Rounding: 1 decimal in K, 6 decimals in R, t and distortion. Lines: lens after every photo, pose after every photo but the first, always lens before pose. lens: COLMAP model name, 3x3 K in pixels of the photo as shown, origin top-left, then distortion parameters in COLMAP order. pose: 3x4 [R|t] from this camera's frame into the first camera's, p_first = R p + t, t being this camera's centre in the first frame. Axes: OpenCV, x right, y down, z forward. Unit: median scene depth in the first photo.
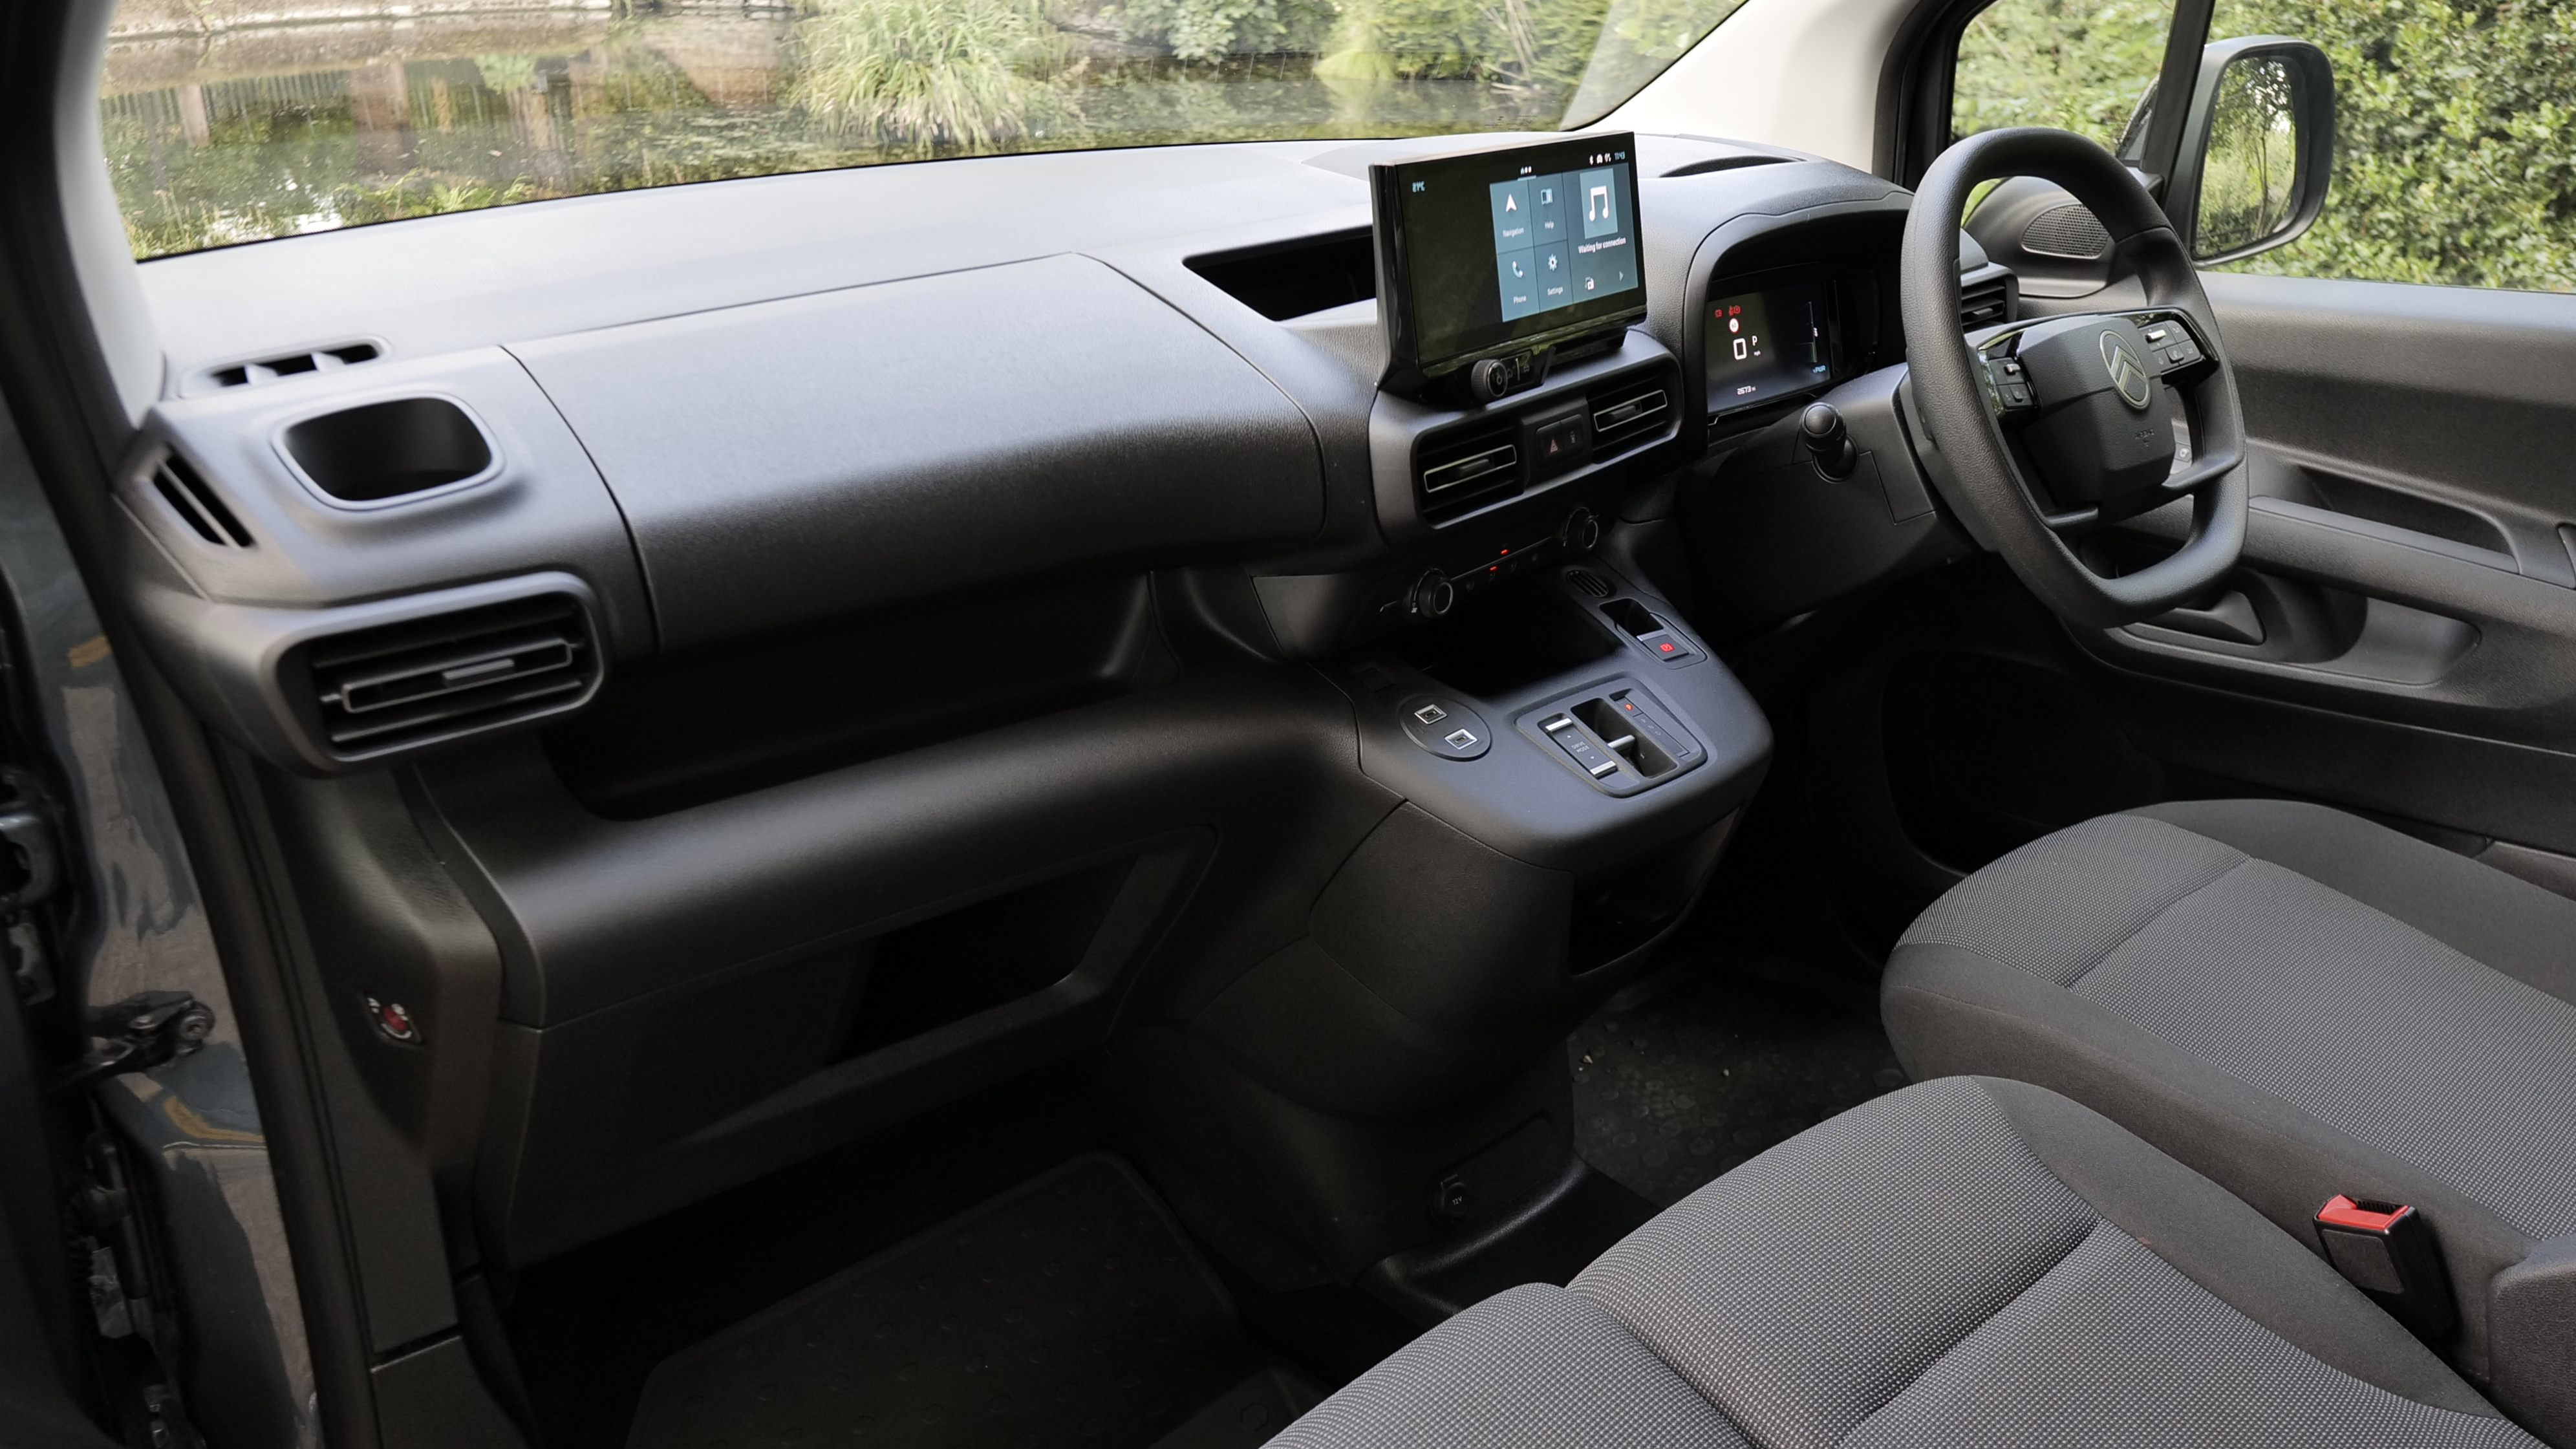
lens RADIAL K [[1863.5, 0, 1288.0], [0, 1863.5, 724.5], [0, 0, 1]] dist [-0.011104, -0.004649]
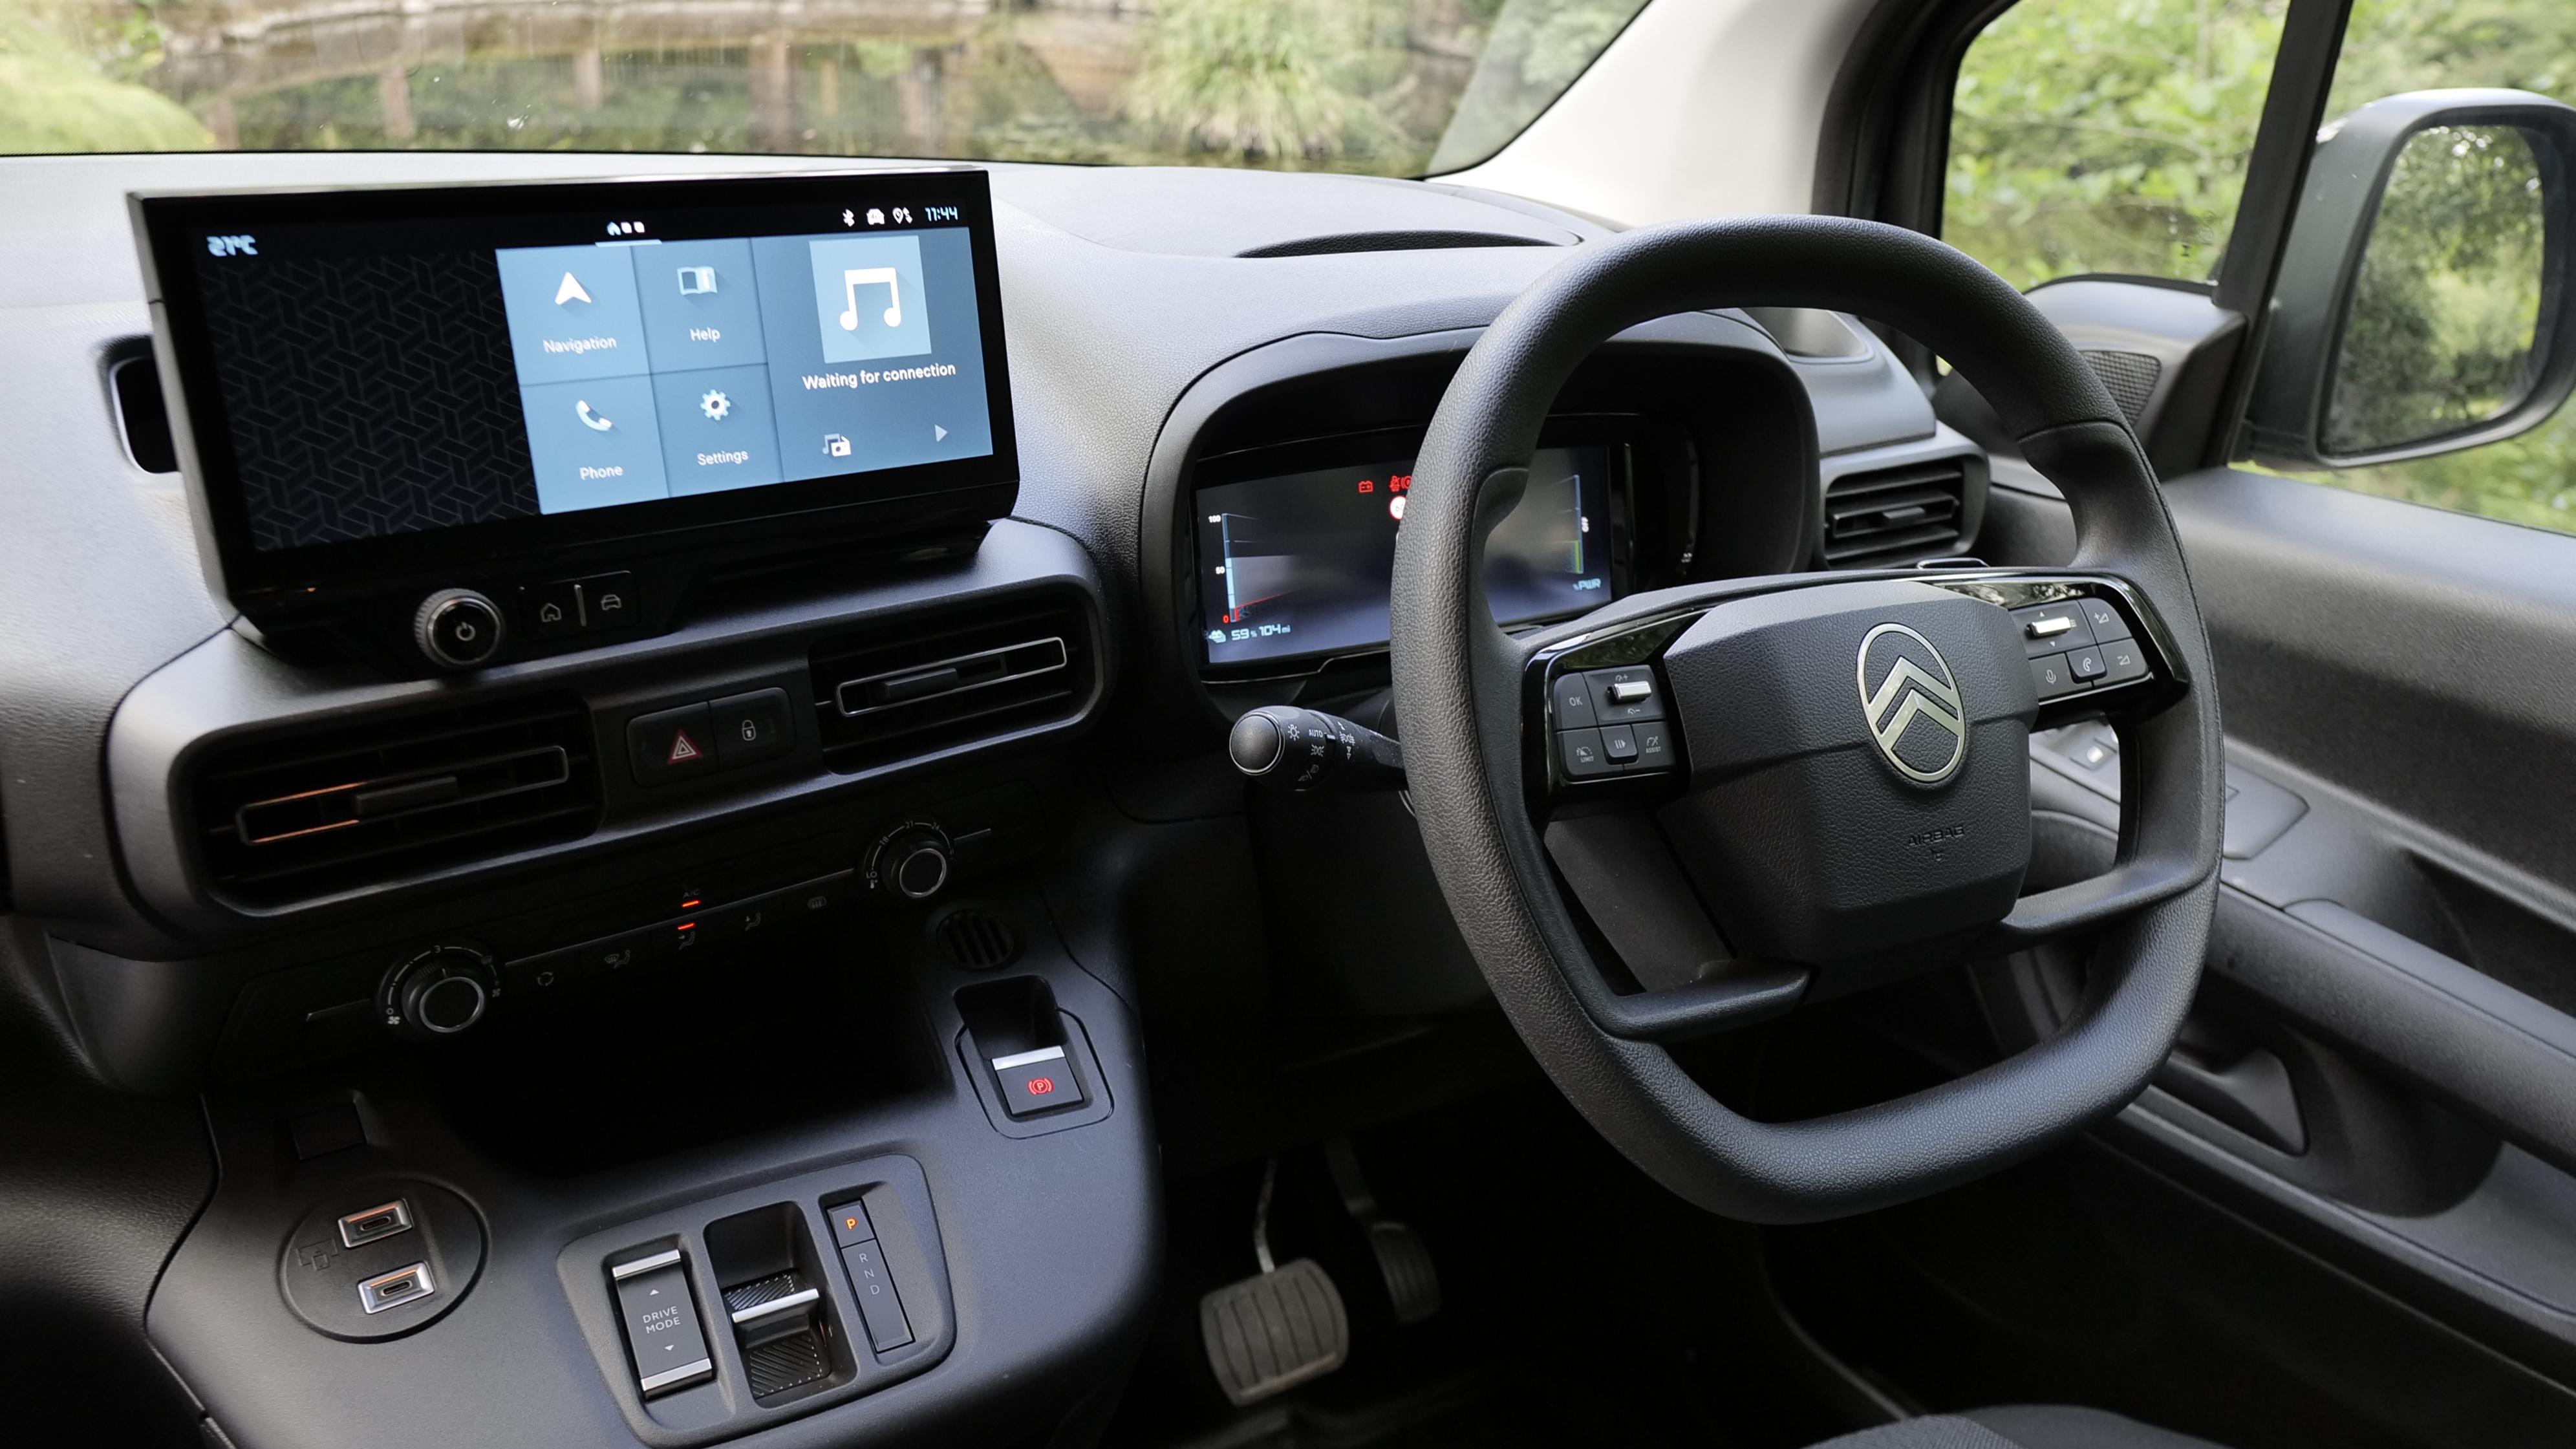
lens RADIAL K [[1851.0, 0, 1288.0], [0, 1851.0, 724.5], [0, 0, 1]] dist [0.001768, -0.009191]
pose [[0.976601, 0.121848, -0.177209, 0.353710], [-0.123742, 0.992314, 0.000362, -0.155820], [0.175891, 0.021574, 0.984173, 0.448479]]
